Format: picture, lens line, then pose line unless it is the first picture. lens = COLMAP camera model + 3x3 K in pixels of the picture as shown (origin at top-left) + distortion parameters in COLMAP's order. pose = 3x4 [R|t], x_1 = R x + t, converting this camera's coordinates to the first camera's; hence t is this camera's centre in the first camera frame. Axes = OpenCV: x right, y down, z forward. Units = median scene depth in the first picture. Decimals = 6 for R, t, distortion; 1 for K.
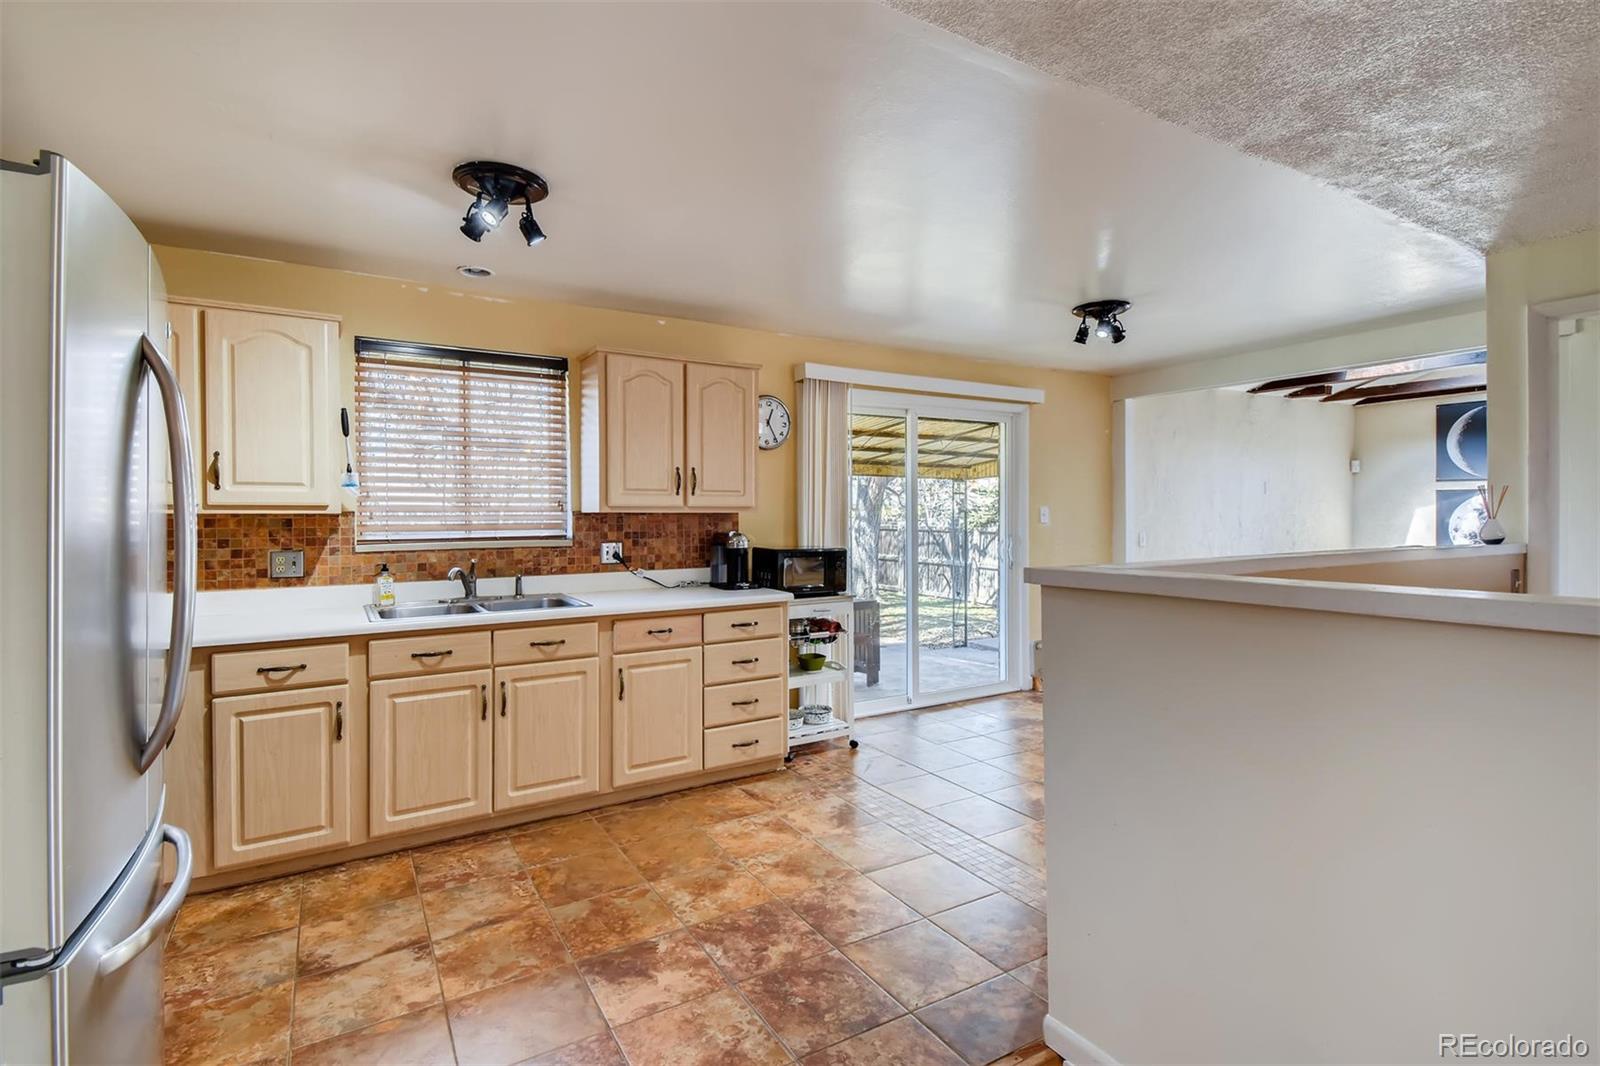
lens RADIAL K [[781.0, 0, 806.2], [0, 781.0, 525.7], [0, 0, 1]] dist [0.023786, -0.005525]
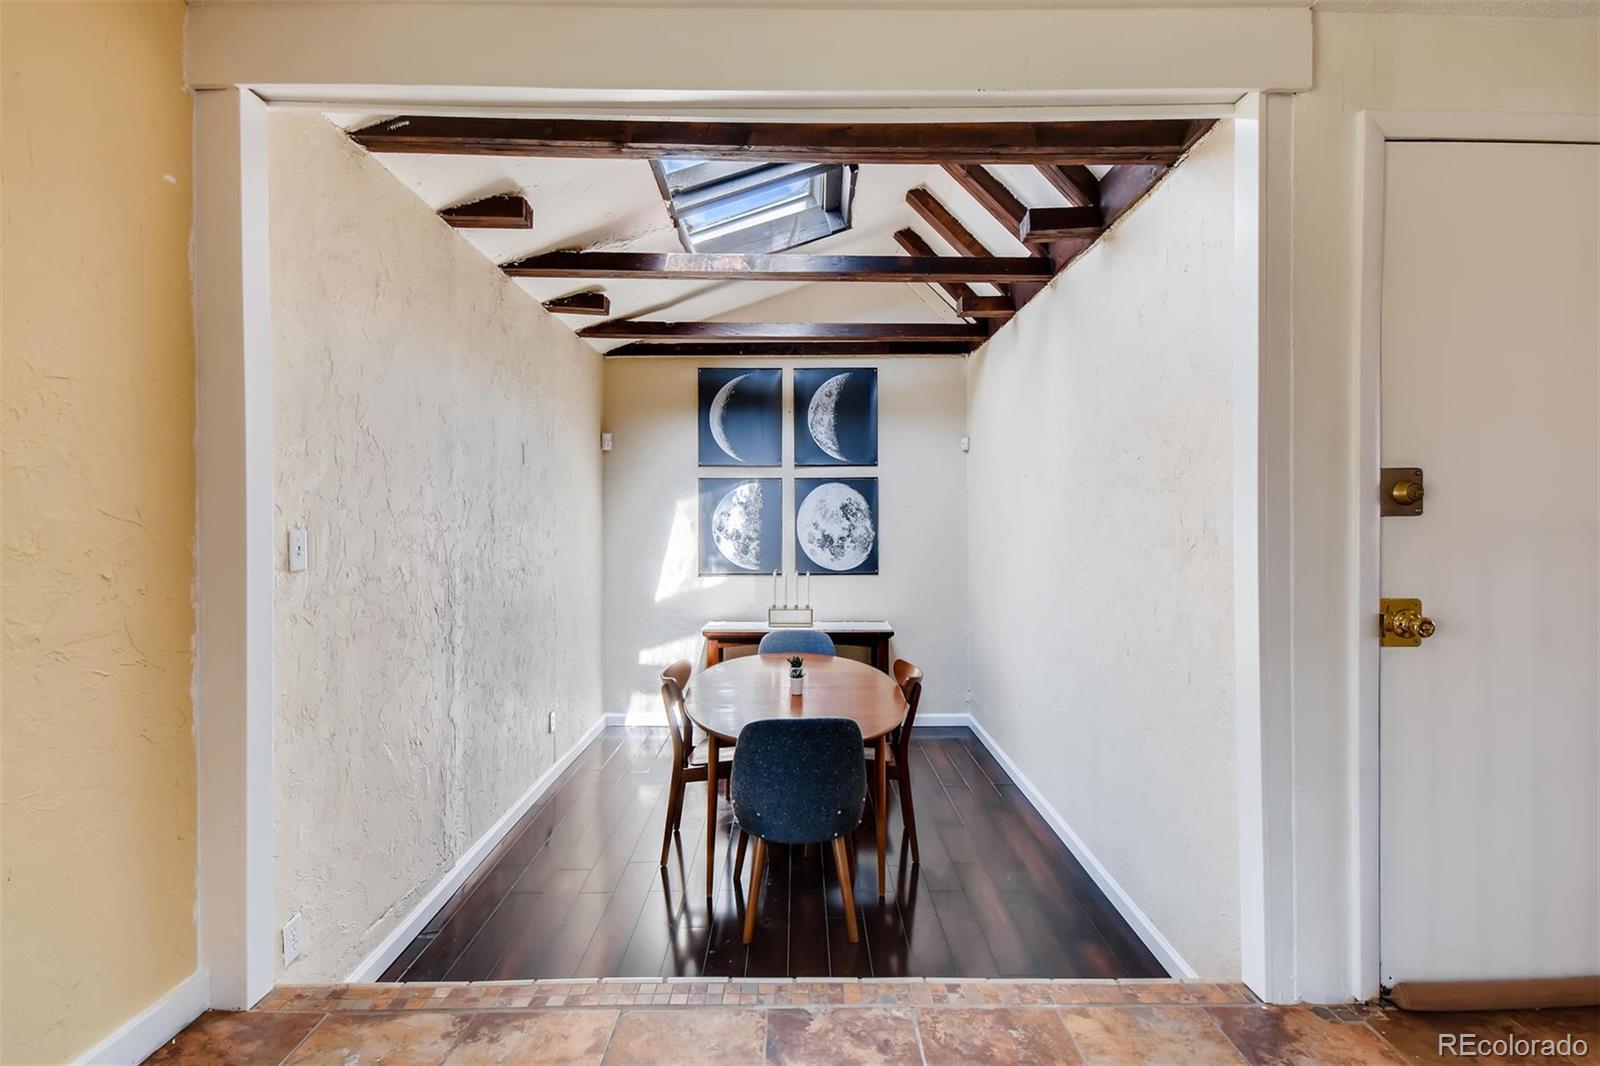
lens RADIAL K [[781.0, 0, 807.4], [0, 781.0, 529.3], [0, 0, 1]] dist [0.023786, -0.005525]
pose [[0.530060, -0.000385, 0.847960, 0.207122], [0.003701, 0.999991, -0.001860, 0.007583], [-0.847952, 0.004125, 0.530057, 0.513099]]
